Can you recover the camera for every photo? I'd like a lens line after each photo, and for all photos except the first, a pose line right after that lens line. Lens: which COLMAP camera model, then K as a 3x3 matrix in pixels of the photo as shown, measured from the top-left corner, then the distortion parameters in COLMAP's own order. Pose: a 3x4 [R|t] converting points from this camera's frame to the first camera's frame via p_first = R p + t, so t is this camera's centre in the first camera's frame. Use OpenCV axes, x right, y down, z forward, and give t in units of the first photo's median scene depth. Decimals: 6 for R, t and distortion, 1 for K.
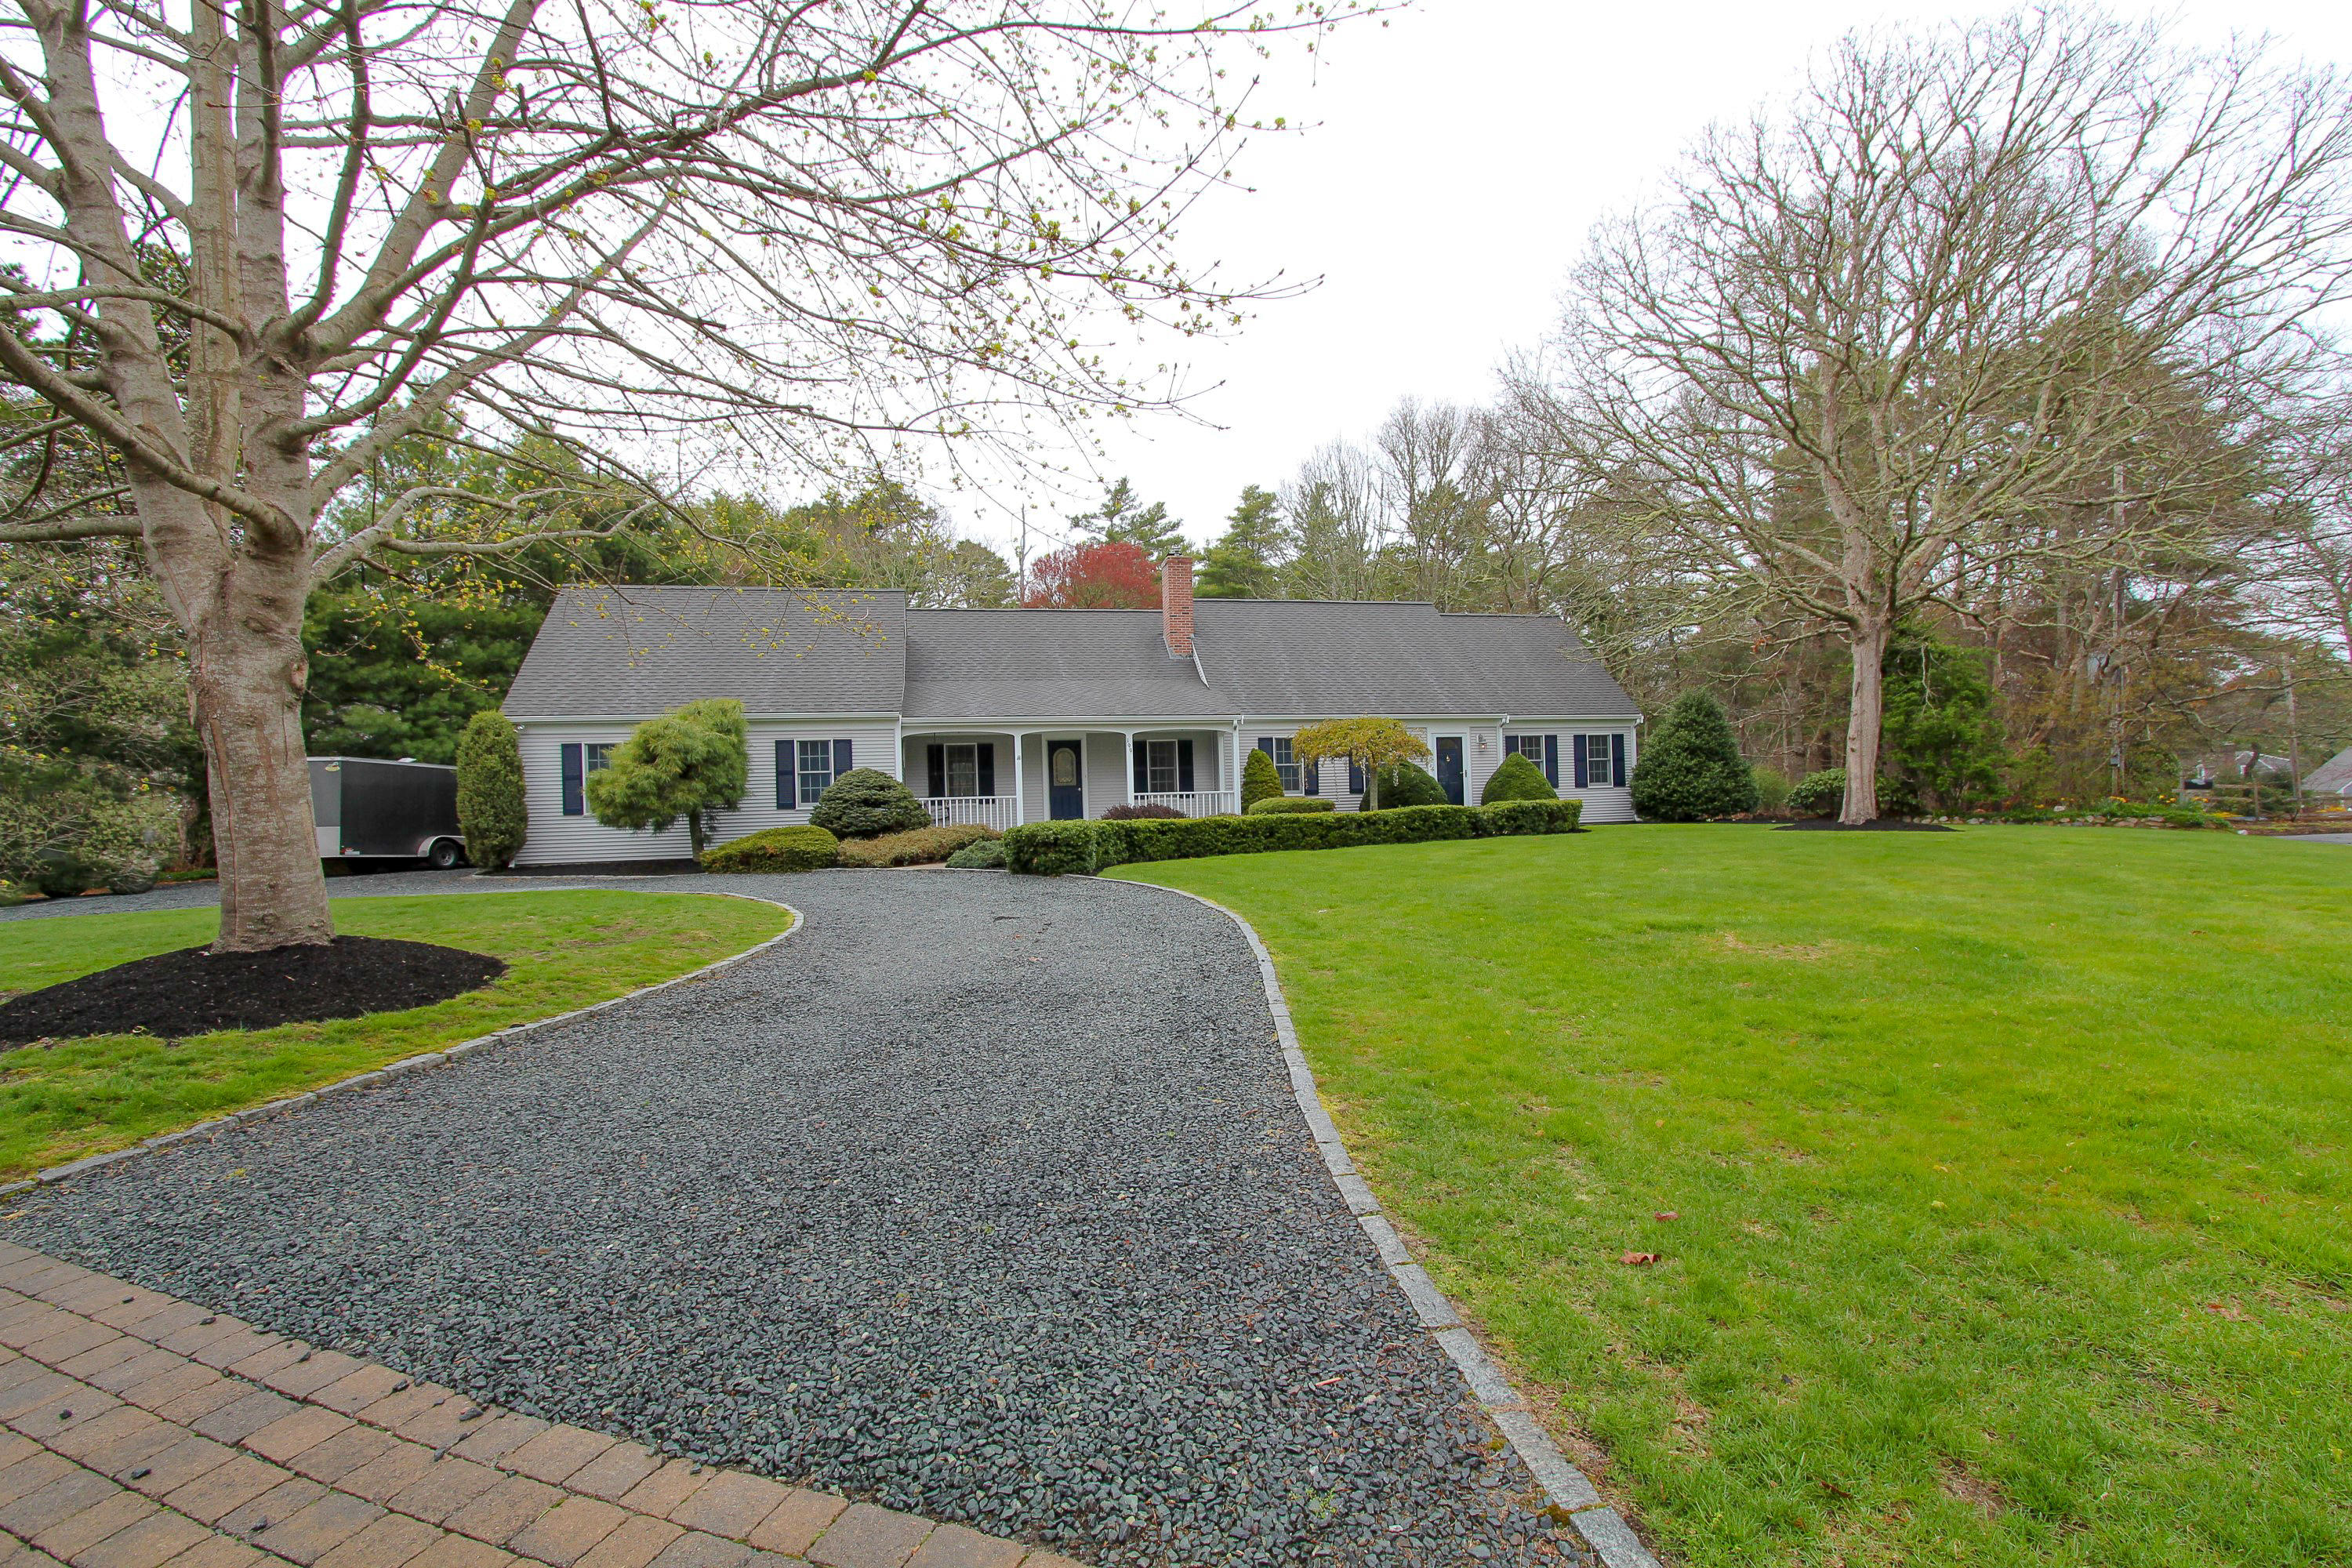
lens RADIAL K [[1102.8, 0, 1197.8], [0, 1102.8, 791.7], [0, 0, 1]] dist [-0.012554, -0.000076]
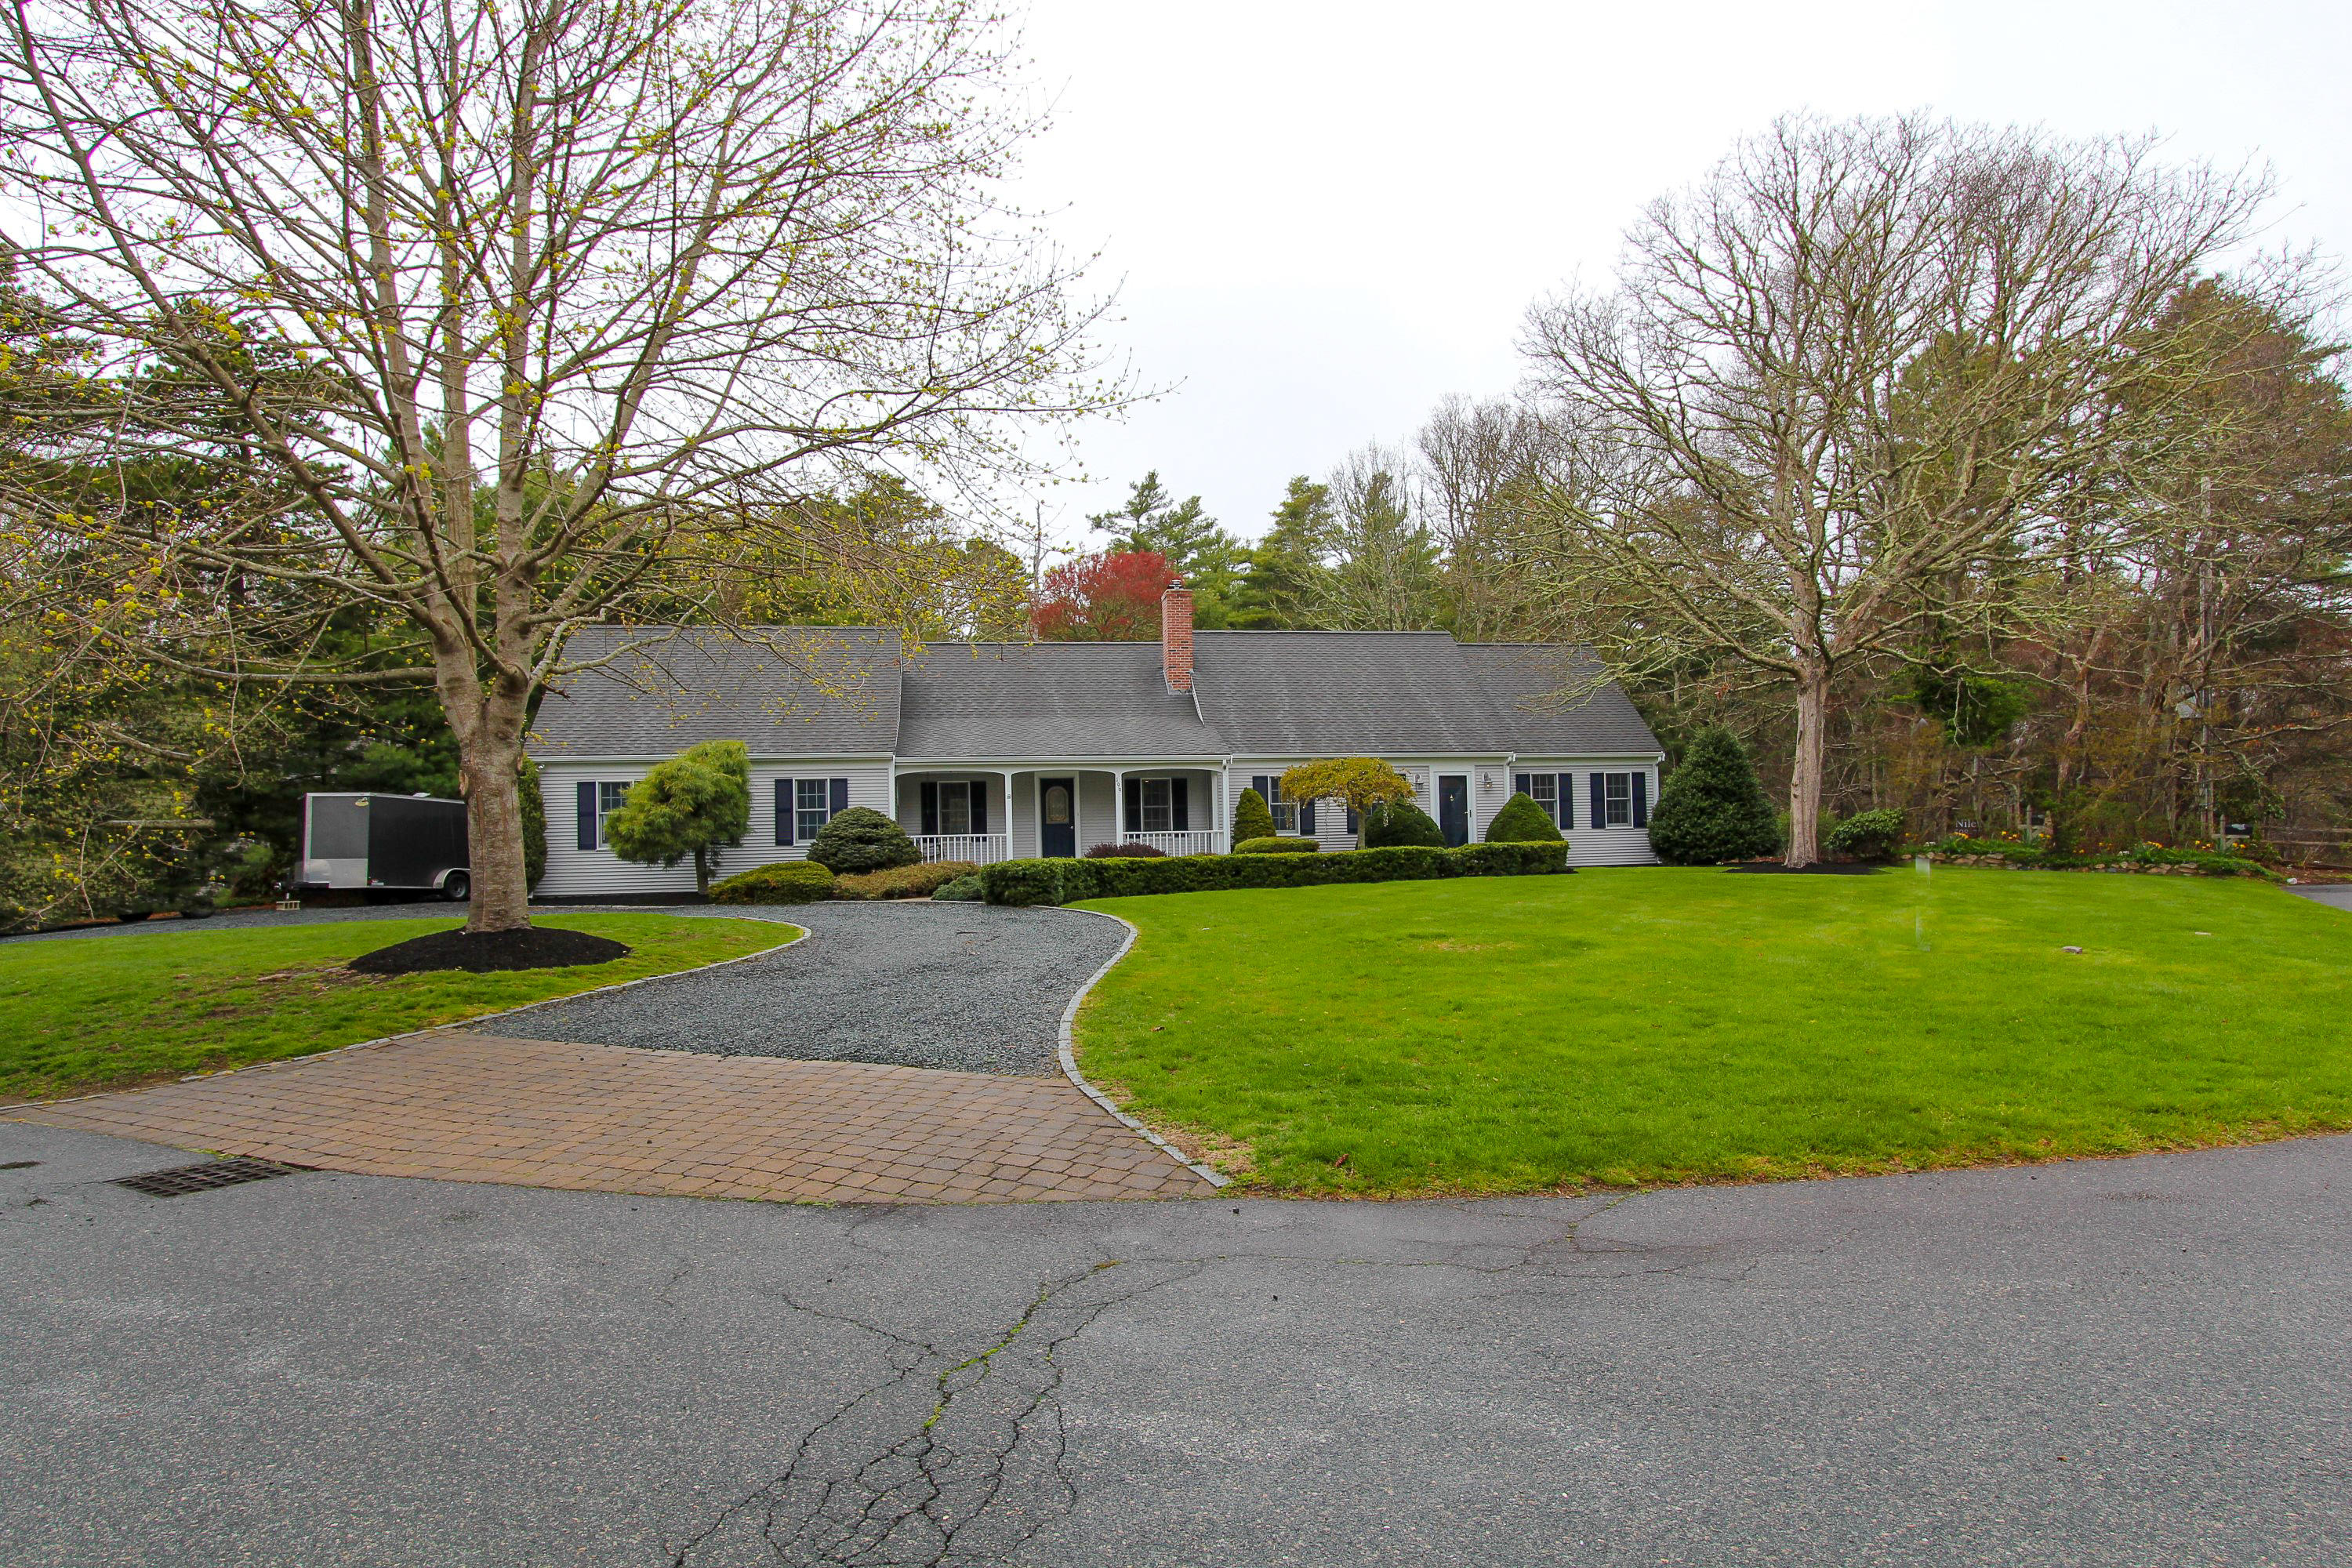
lens RADIAL K [[1381.3, 0, 1189.0], [0, 1381.3, 787.0], [0, 0, 1]] dist [-0.012864, 0.000007]
pose [[0.998243, 0.004602, -0.059076, 0.075109], [-0.006230, 0.999605, -0.027402, -0.005332], [0.058927, 0.027722, 0.997877, -0.249413]]
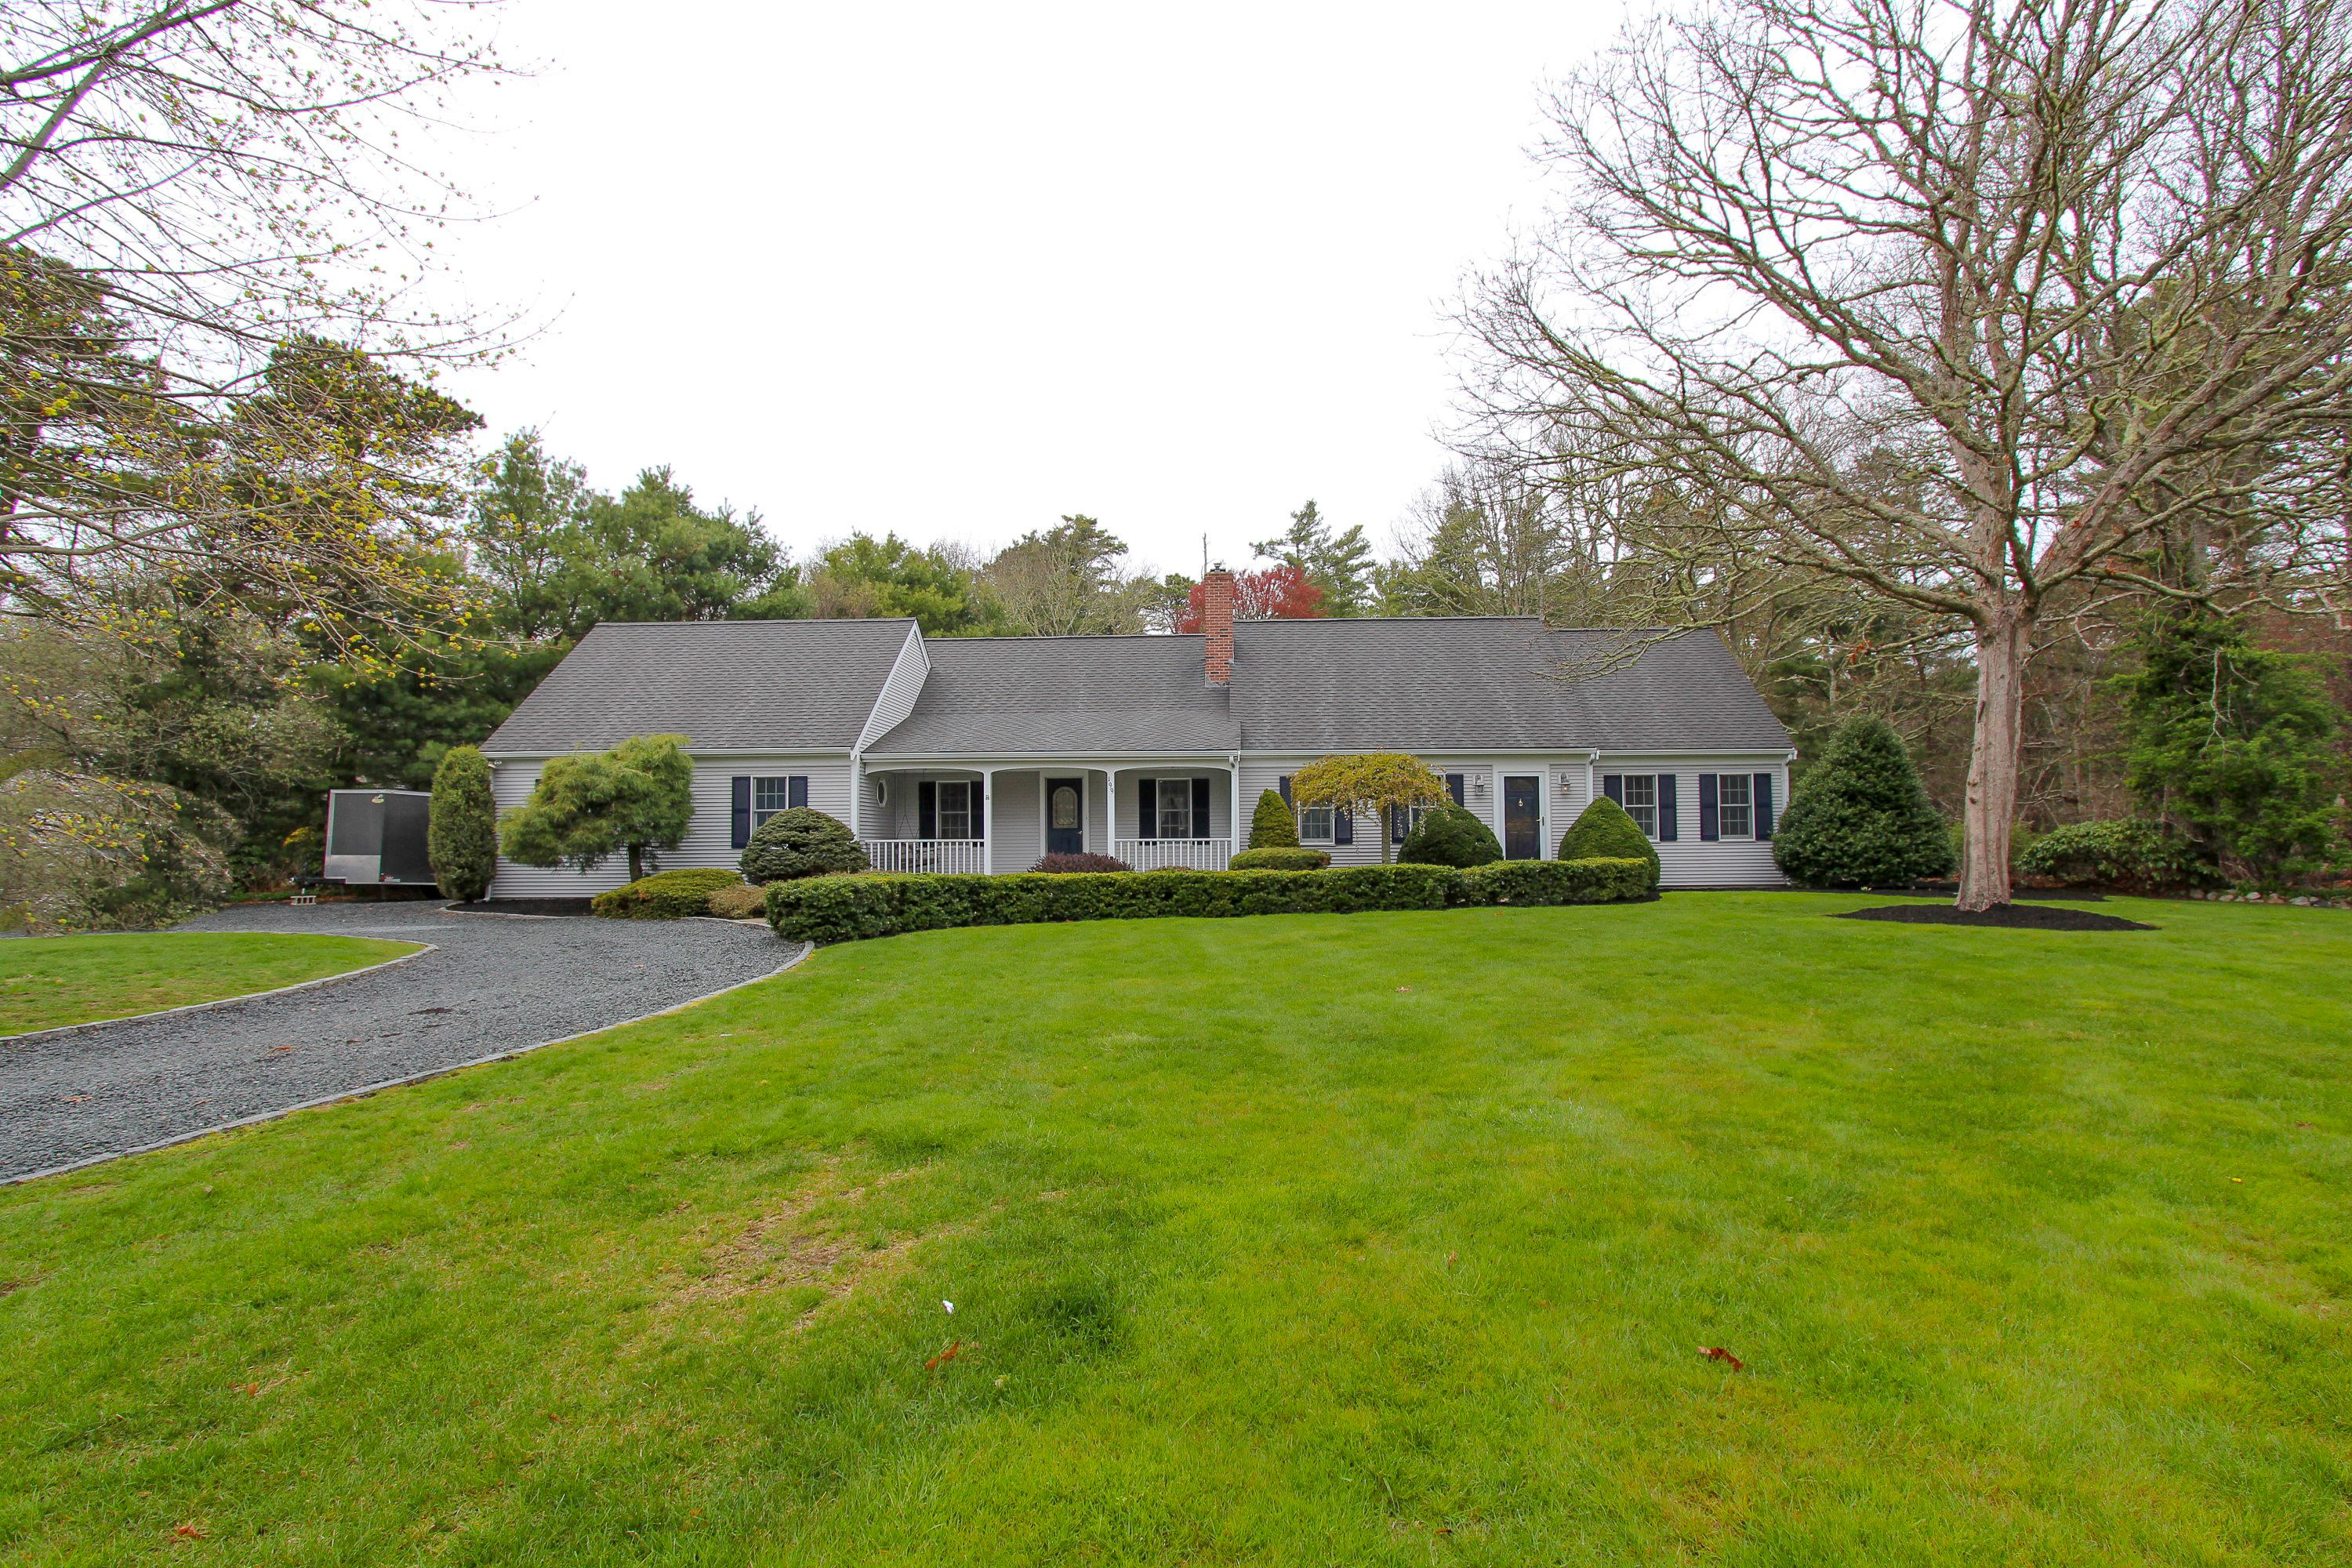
lens RADIAL K [[1102.8, 0, 1197.8], [0, 1102.8, 791.7], [0, 0, 1]] dist [-0.012554, -0.000076]
pose [[0.965699, 0.009163, -0.259503, 0.229254], [-0.017077, 0.999455, -0.028257, -0.012103], [0.259102, 0.031719, 0.965329, 0.161827]]
